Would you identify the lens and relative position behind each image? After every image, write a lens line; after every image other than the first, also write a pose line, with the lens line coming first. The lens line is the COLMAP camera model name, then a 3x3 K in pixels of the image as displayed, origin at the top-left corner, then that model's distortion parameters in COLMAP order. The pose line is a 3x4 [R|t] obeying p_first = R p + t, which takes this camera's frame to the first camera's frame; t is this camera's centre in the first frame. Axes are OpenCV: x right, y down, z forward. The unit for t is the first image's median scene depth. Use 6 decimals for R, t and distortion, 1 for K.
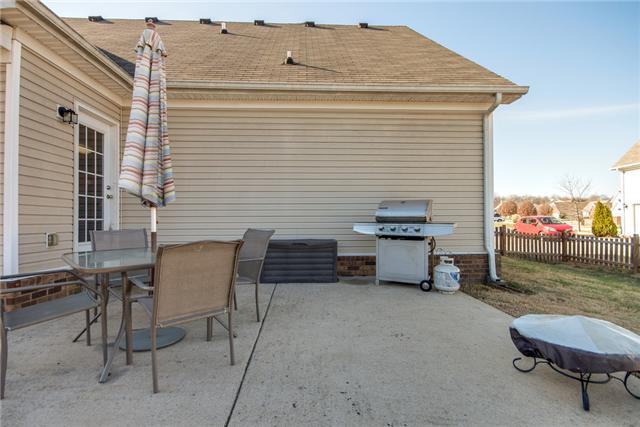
lens RADIAL K [[291.1, 0, 320.0], [0, 291.1, 213.5], [0, 0, 1]] dist [0.000925, 0.000061]
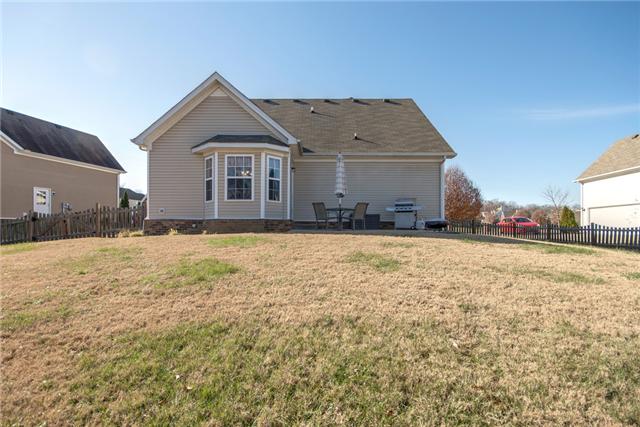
lens RADIAL K [[287.6, 0, 320.0], [0, 287.6, 213.5], [0, 0, 1]] dist [0.000645, -0.000169]
pose [[0.998458, 0.006050, -0.055176, -0.319832], [-0.007680, 0.999539, -0.029390, 0.164681], [0.054972, 0.029768, 0.998044, -1.533332]]
